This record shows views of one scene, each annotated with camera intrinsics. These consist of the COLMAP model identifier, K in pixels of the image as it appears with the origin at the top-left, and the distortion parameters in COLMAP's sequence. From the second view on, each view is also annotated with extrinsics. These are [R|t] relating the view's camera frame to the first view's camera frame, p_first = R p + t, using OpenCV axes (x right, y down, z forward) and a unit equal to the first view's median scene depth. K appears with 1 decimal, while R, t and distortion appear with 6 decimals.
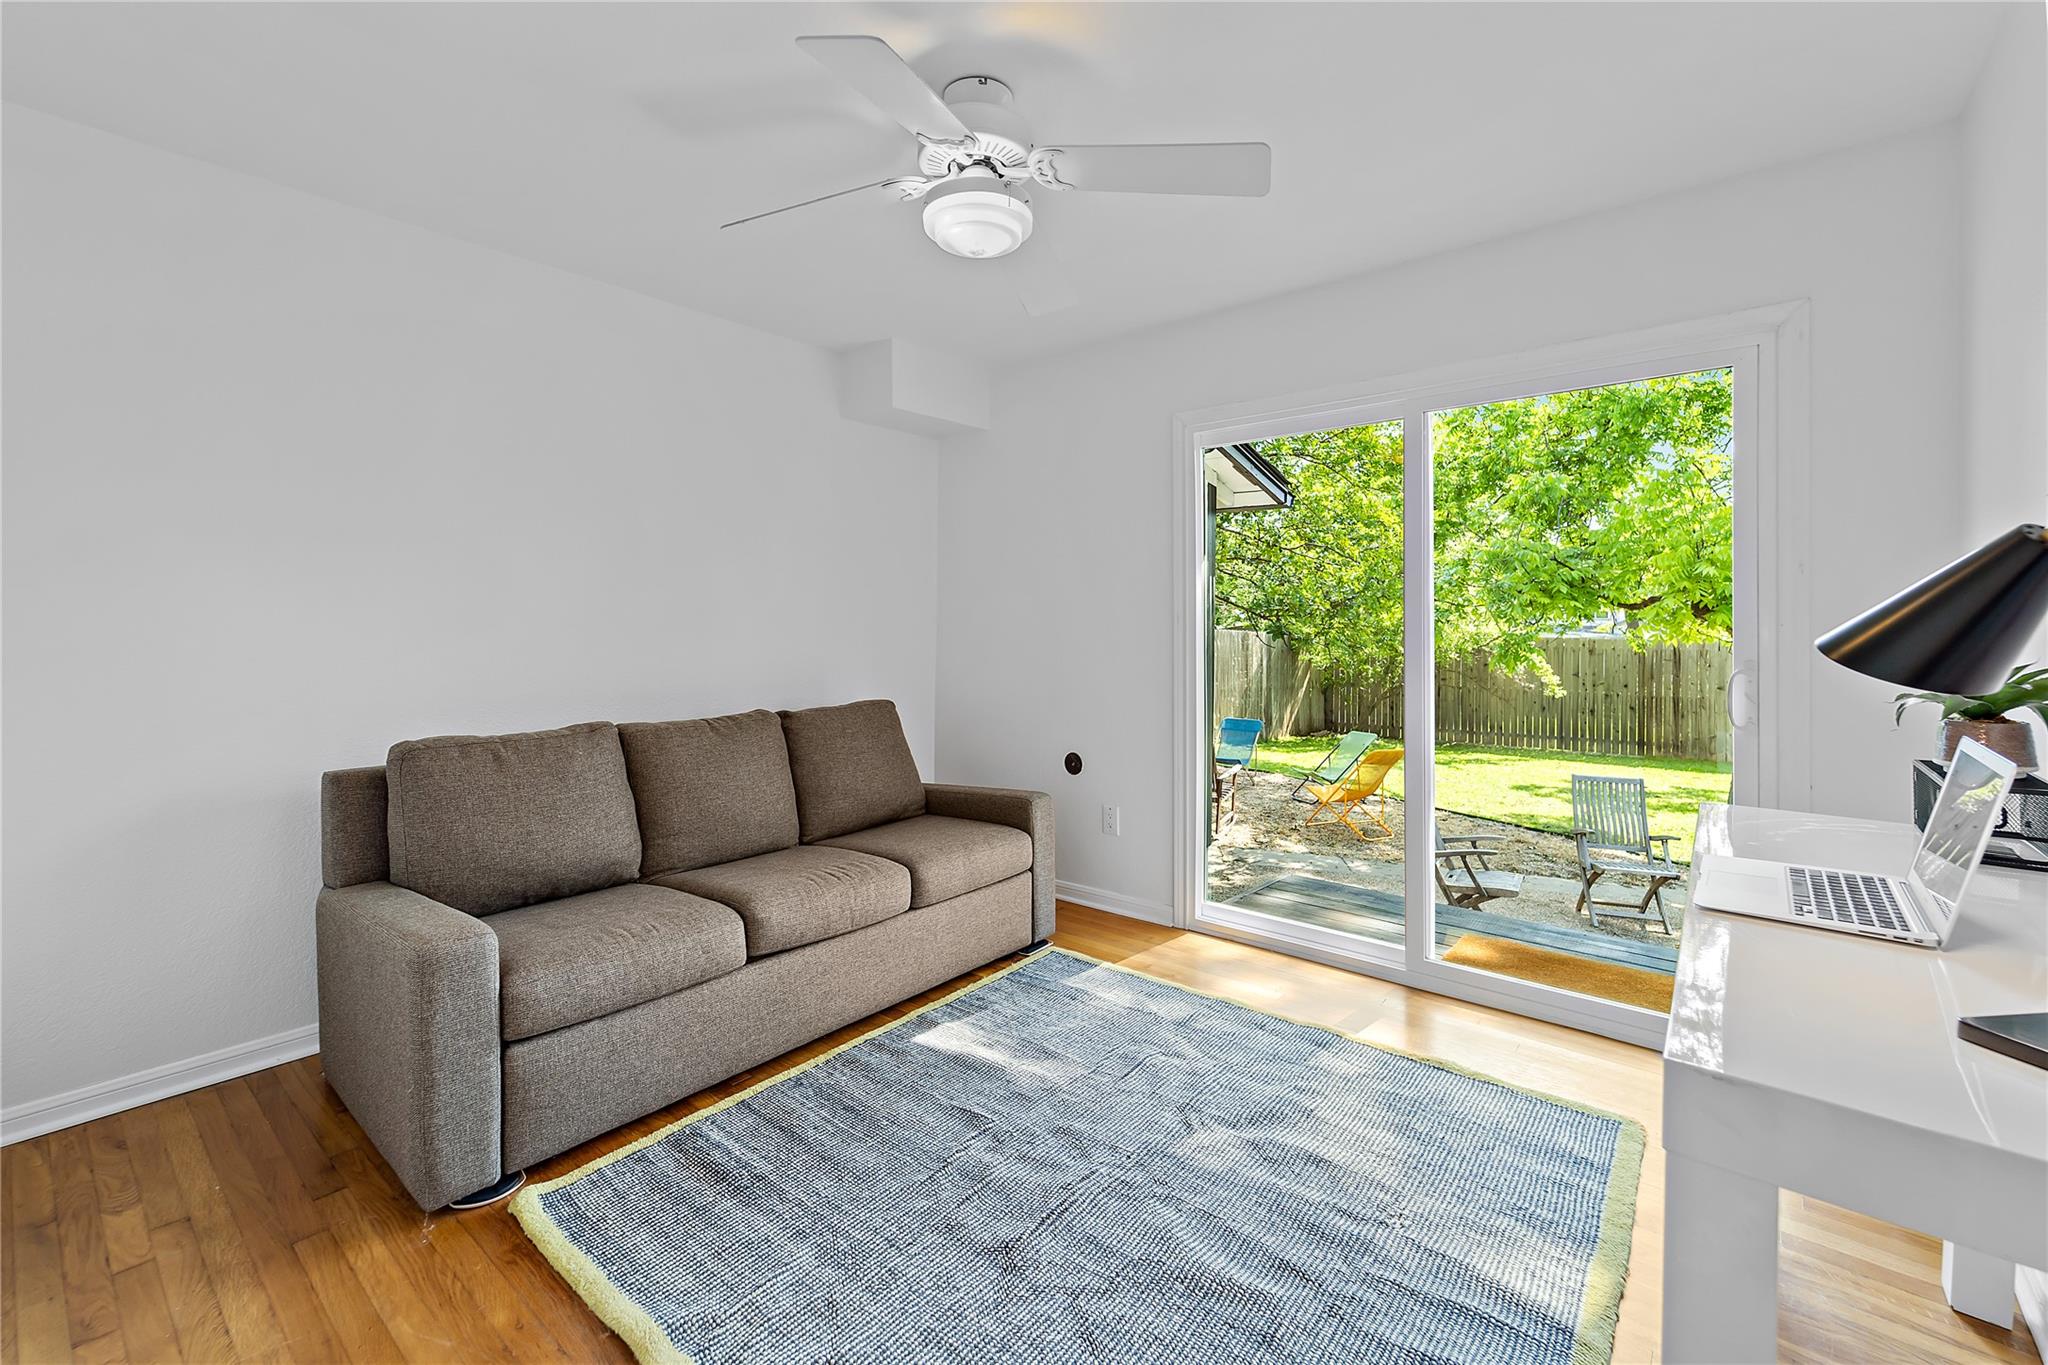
lens RADIAL K [[846.9, 0, 1028.0], [0, 846.9, 633.0], [0, 0, 1]] dist [0.000534, -0.000195]
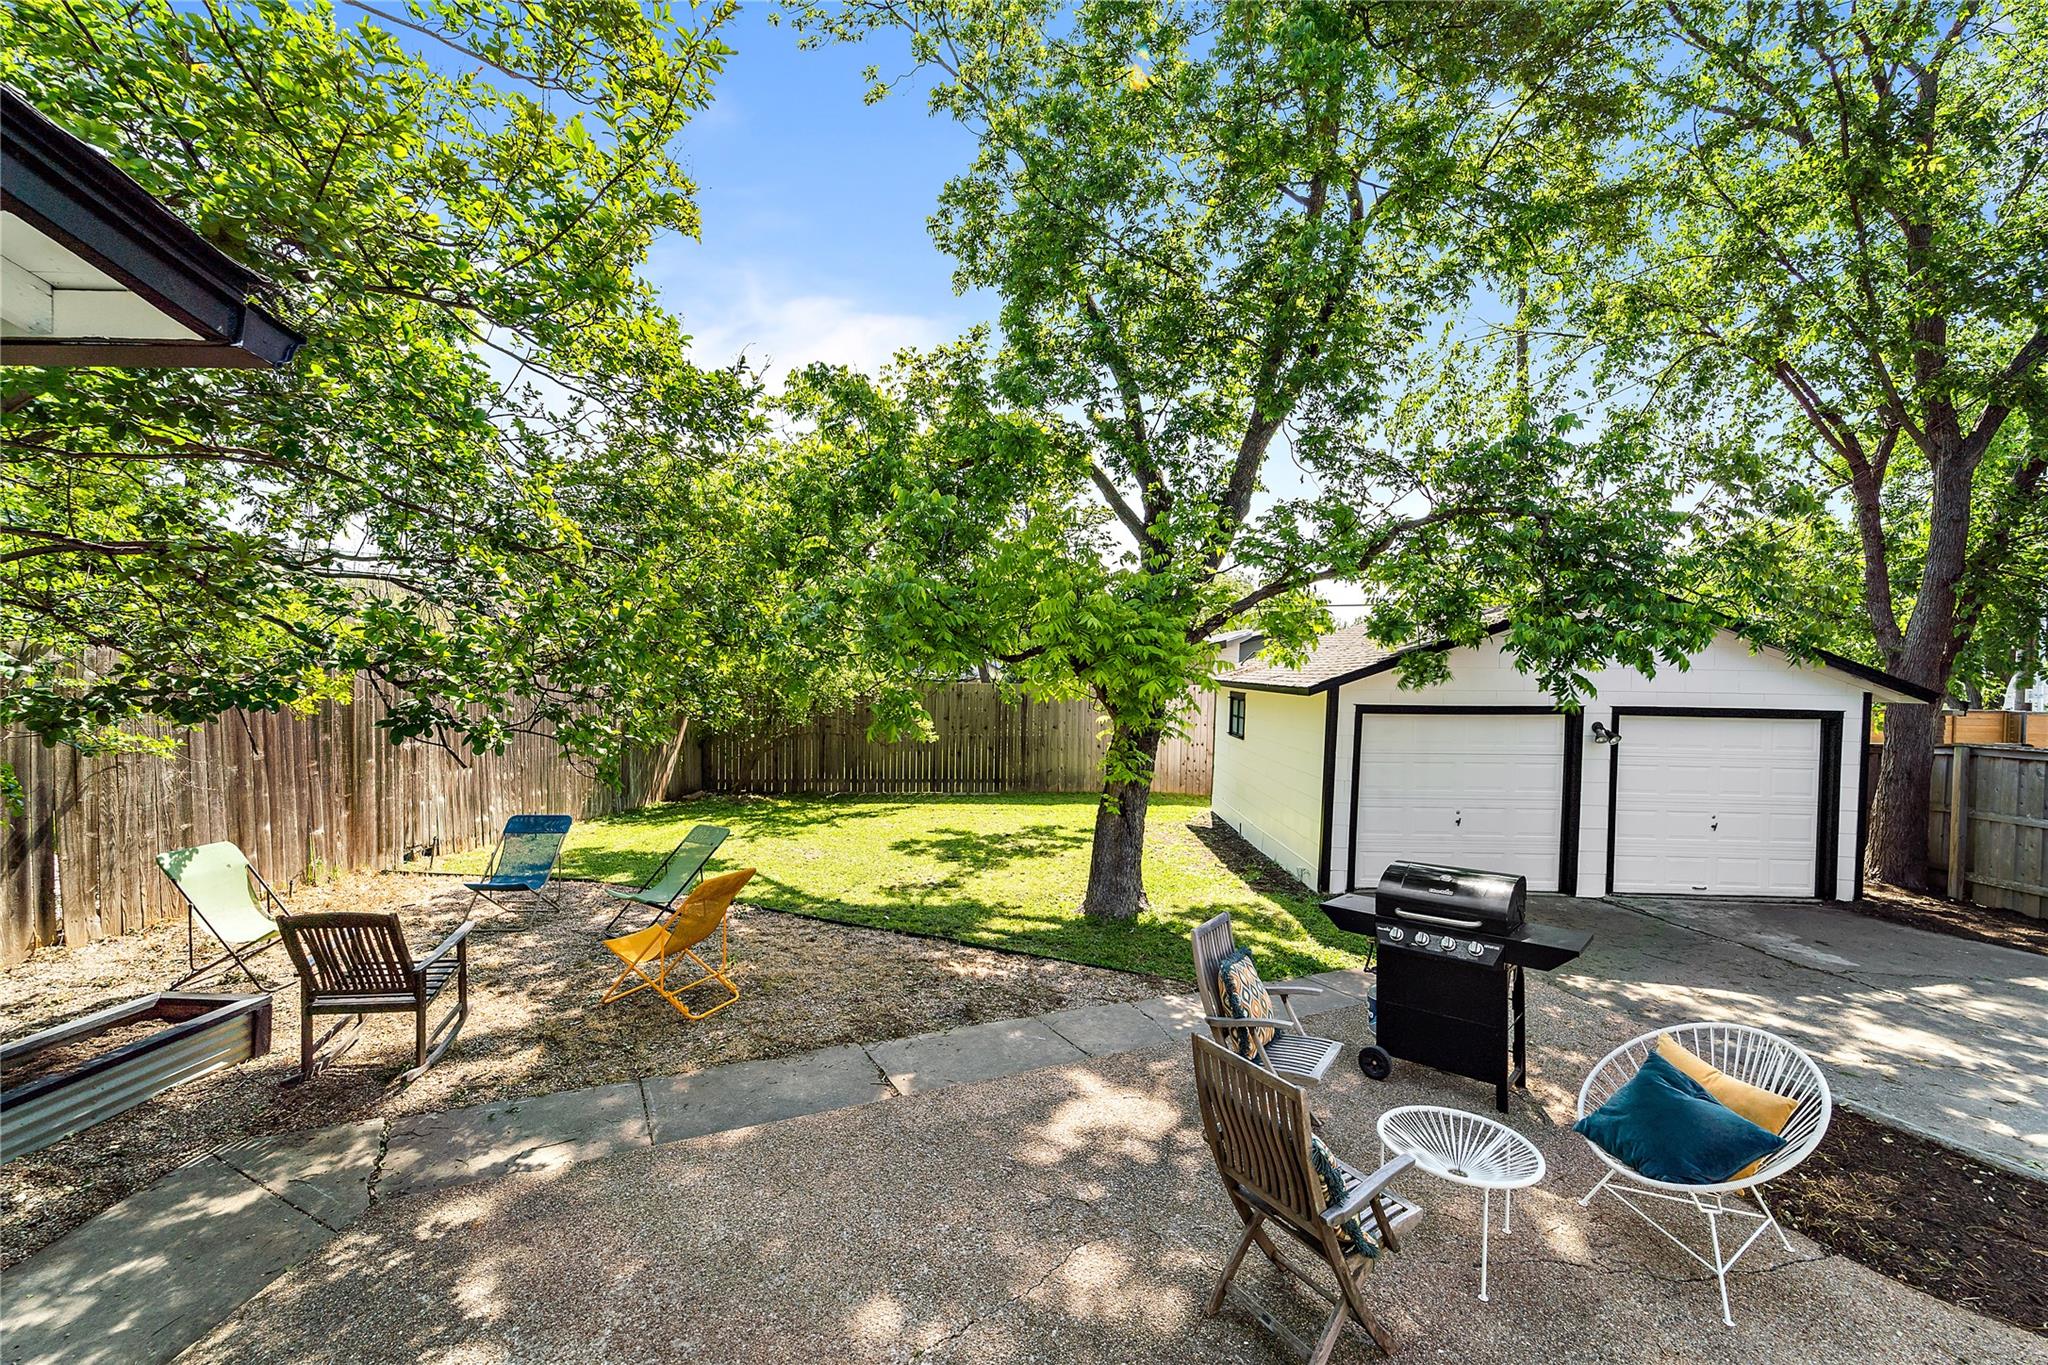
lens RADIAL K [[823.4, 0, 1016.6], [0, 823.4, 685.1], [0, 0, 1]] dist [-0.001595, -0.000176]
pose [[0.782448, -0.008992, 0.622651, 0.106218], [-0.005659, 0.999752, 0.021550, -0.012860], [-0.622690, -0.020386, 0.782203, 0.189337]]
